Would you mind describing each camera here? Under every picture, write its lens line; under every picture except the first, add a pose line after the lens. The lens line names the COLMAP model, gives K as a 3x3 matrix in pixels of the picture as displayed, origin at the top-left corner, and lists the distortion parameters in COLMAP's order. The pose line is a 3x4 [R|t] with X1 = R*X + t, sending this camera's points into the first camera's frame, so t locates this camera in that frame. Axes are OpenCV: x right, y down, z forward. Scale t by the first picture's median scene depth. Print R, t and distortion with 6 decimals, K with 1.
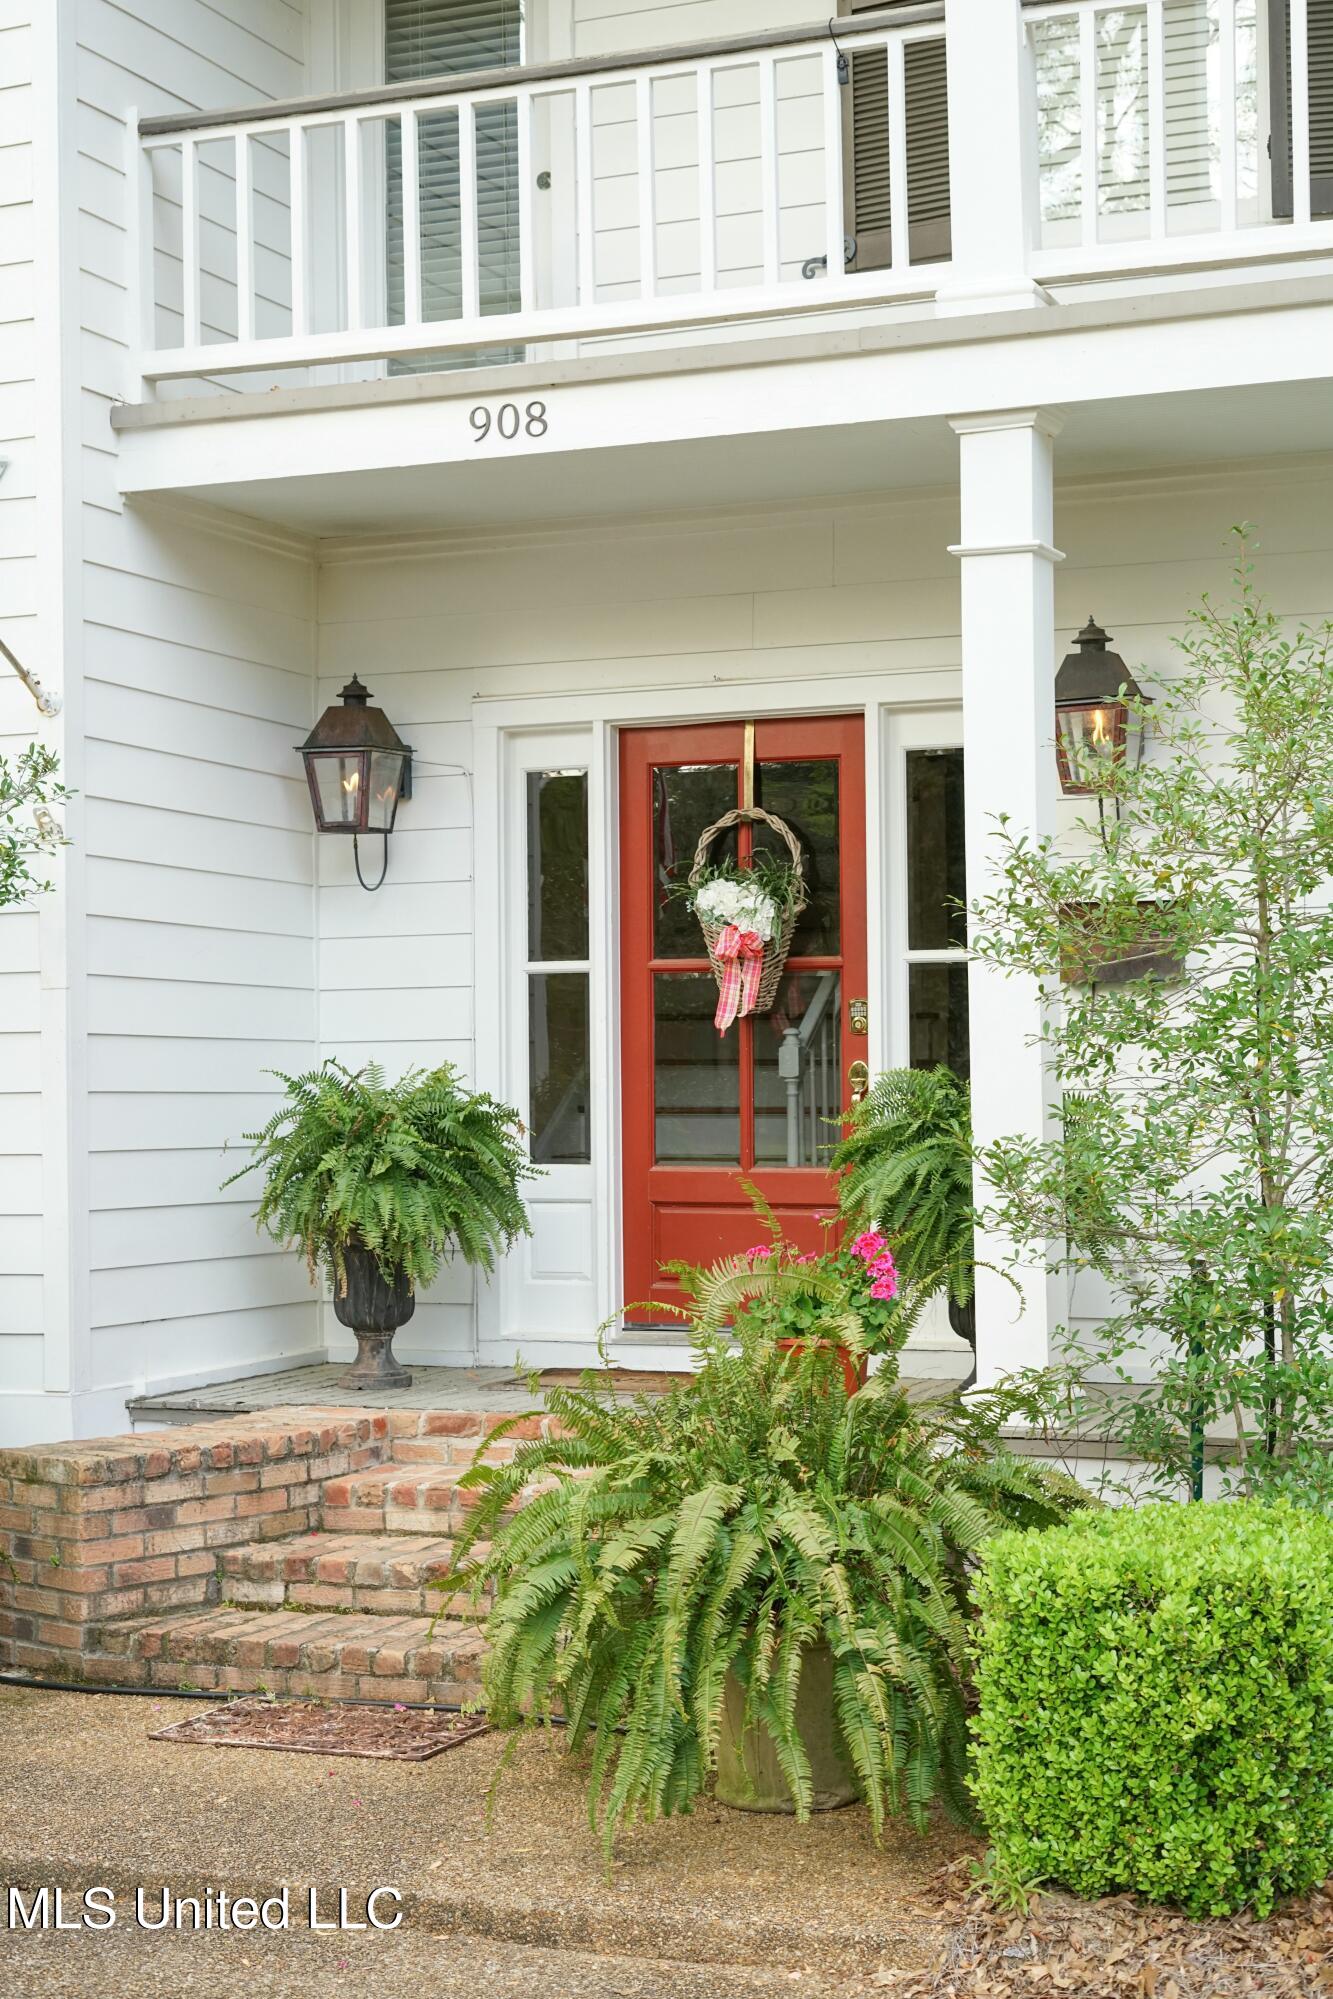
lens RADIAL K [[2982.9, 0, 666.5], [0, 2982.9, 999.5], [0, 0, 1]] dist [0.009302, -0.097409]
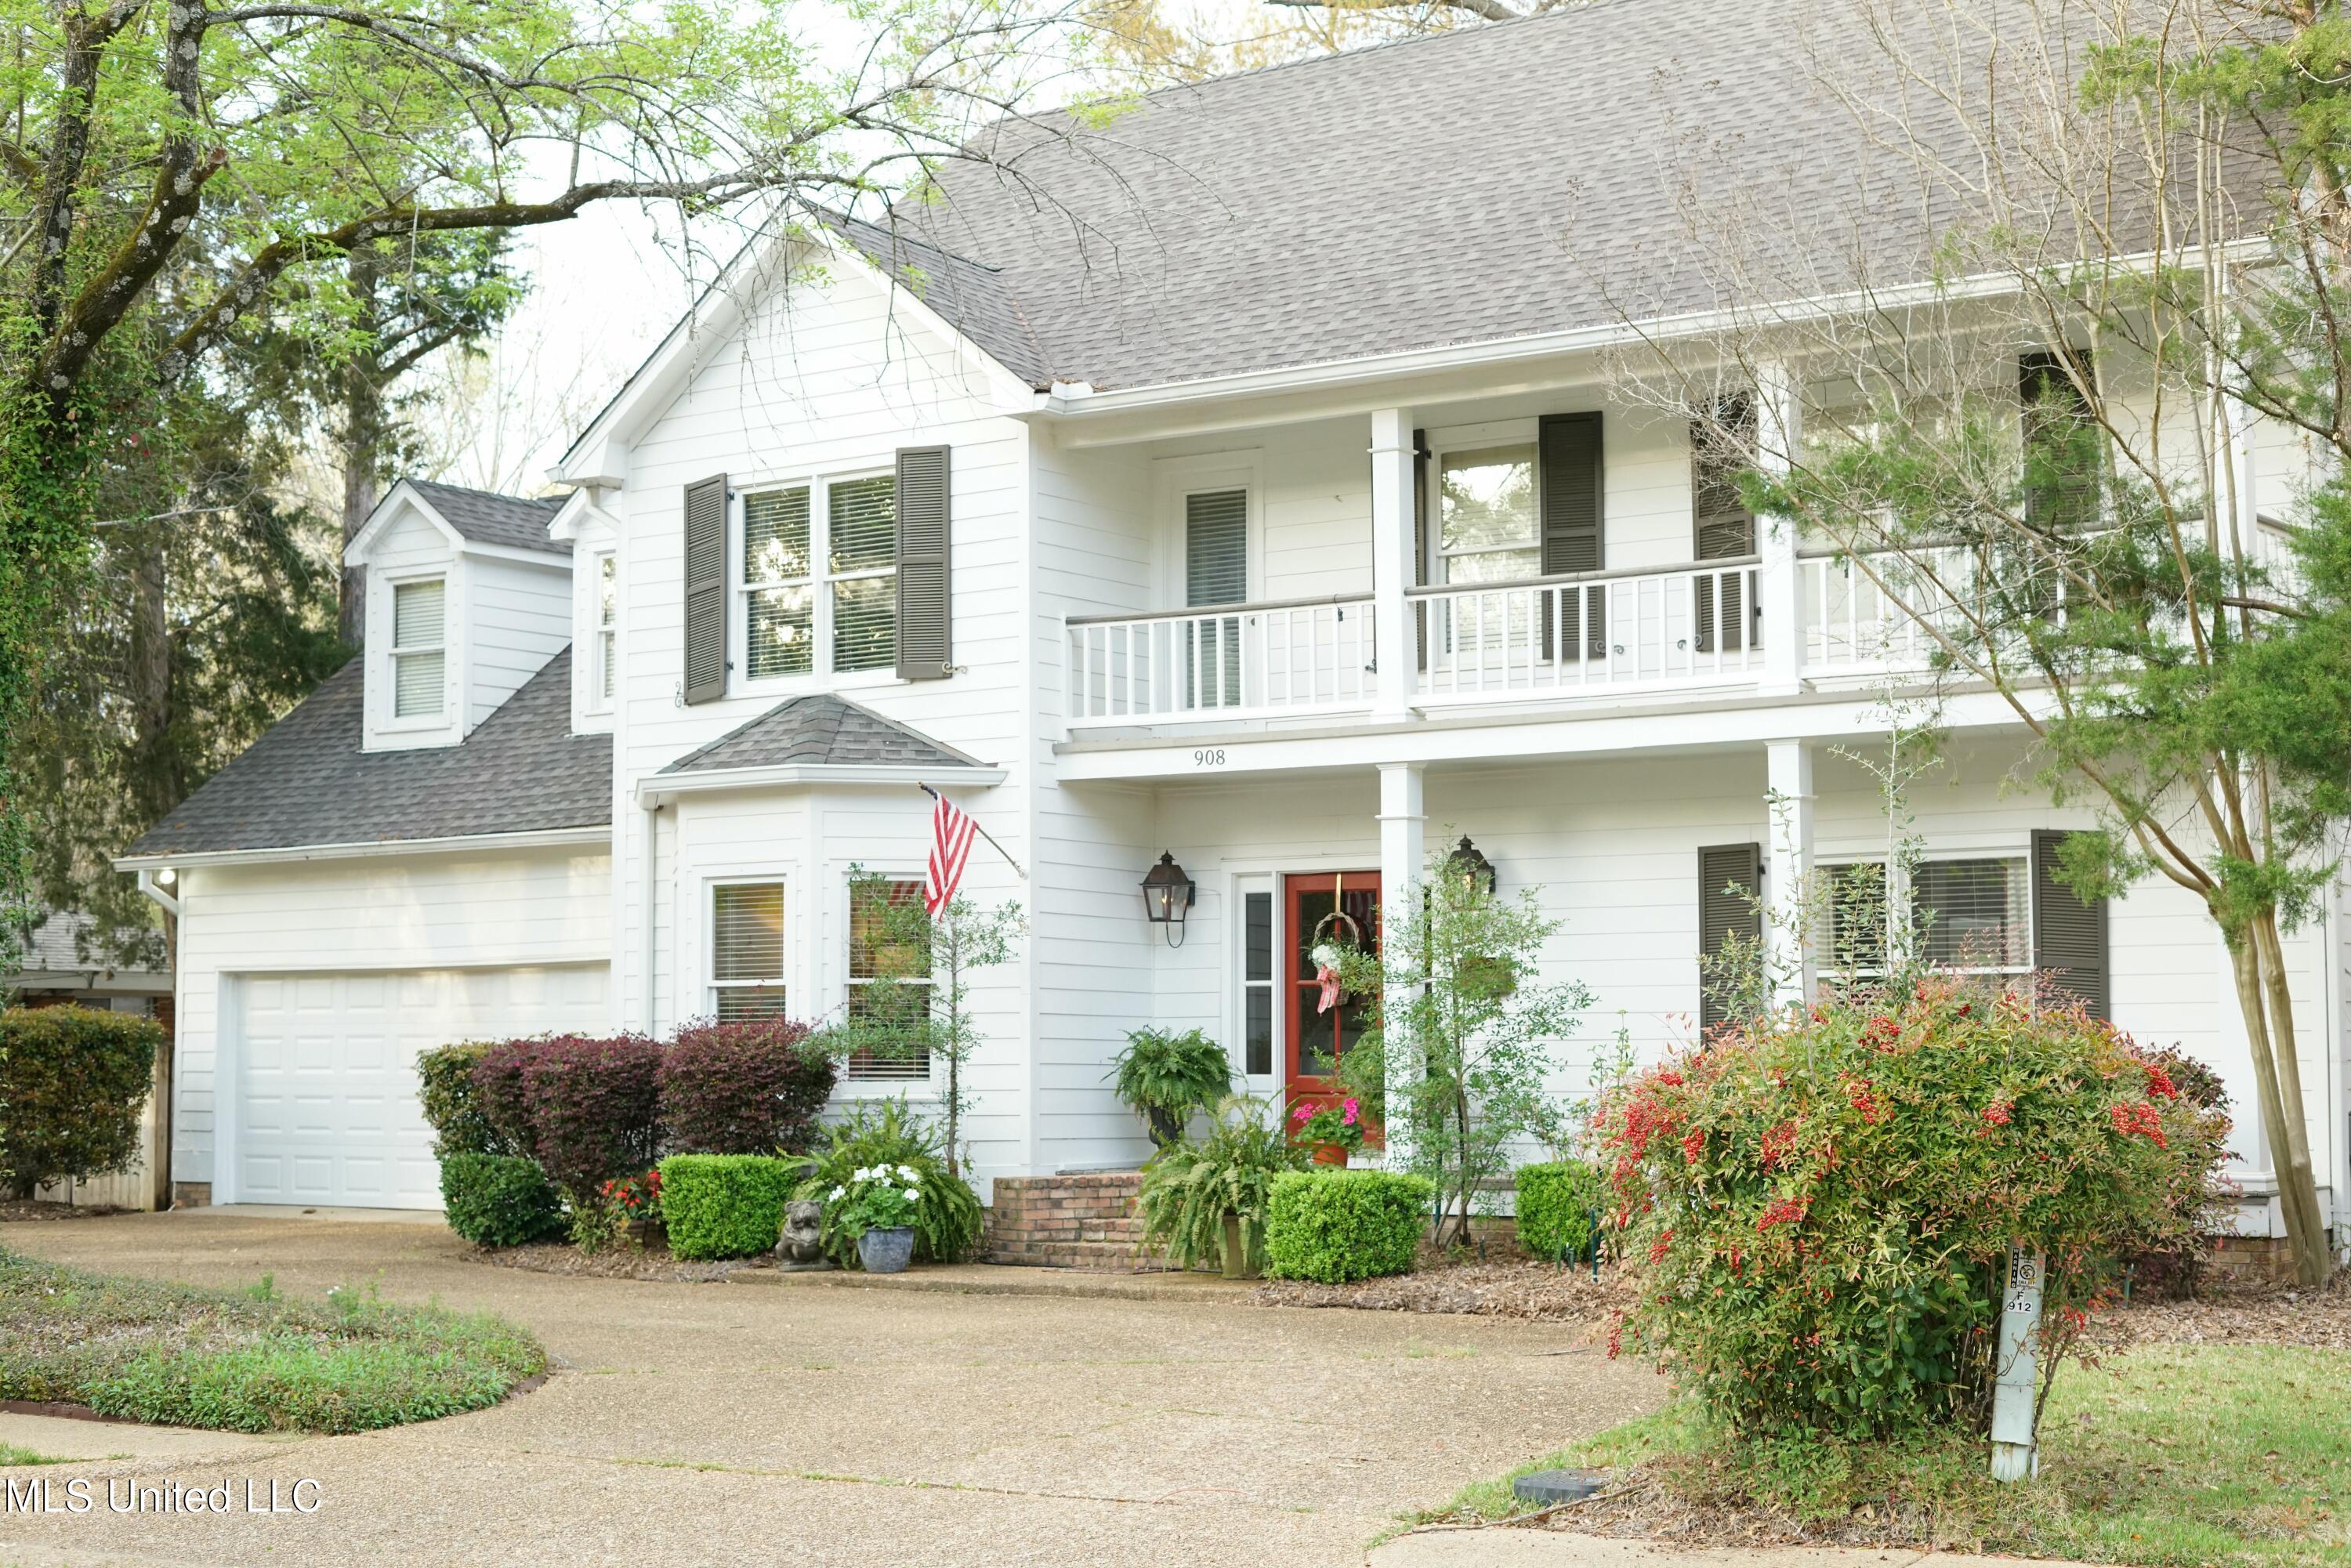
lens RADIAL K [[3648.2, 0, 1175.5], [0, 3648.2, 784.0], [0, 0, 1]] dist [0.010912, 0.006317]
pose [[0.976708, -0.007373, -0.214445, 0.512472], [-0.003450, 0.998741, -0.050051, -0.024740], [0.214544, 0.049625, 0.975453, -1.737192]]
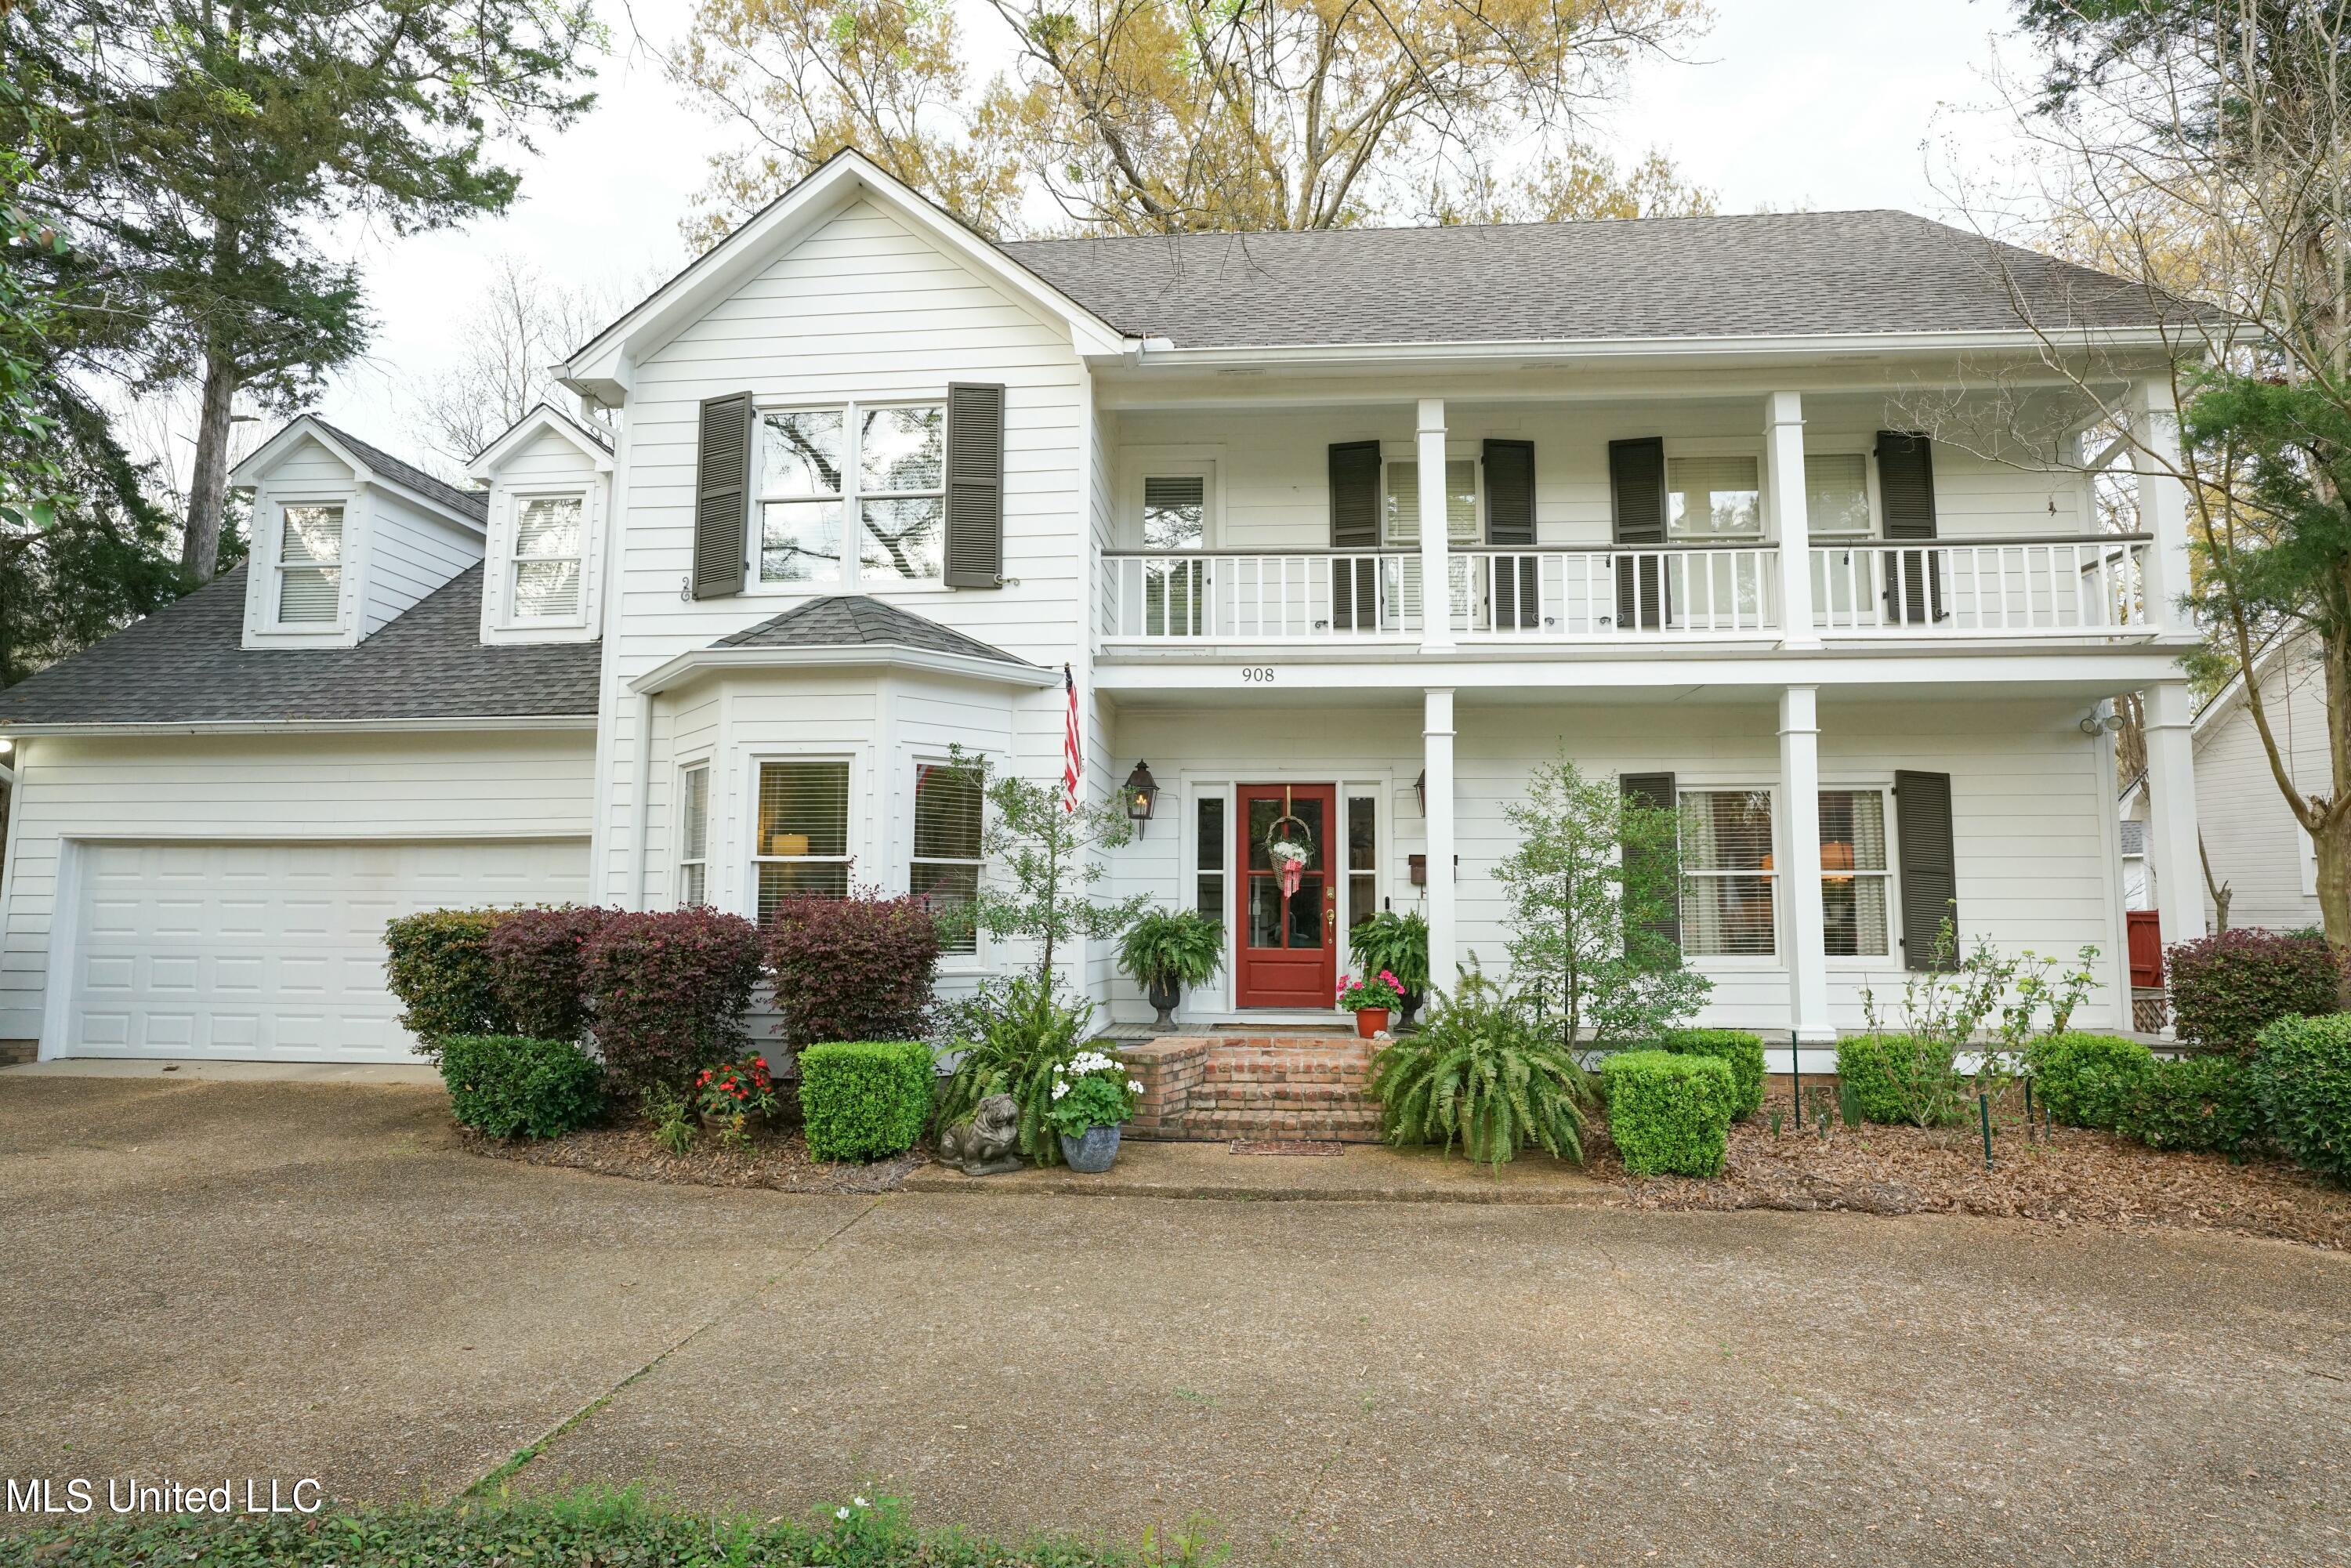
lens RADIAL K [[1289.7, 0, 1165.9], [0, 1289.7, 782.6], [0, 0, 1]] dist [-0.047002, 0.037595]
pose [[0.951000, 0.048573, 0.305351, -0.463164], [-0.024399, 0.996293, -0.082492, 0.005798], [-0.308226, 0.070999, 0.948660, -0.092864]]
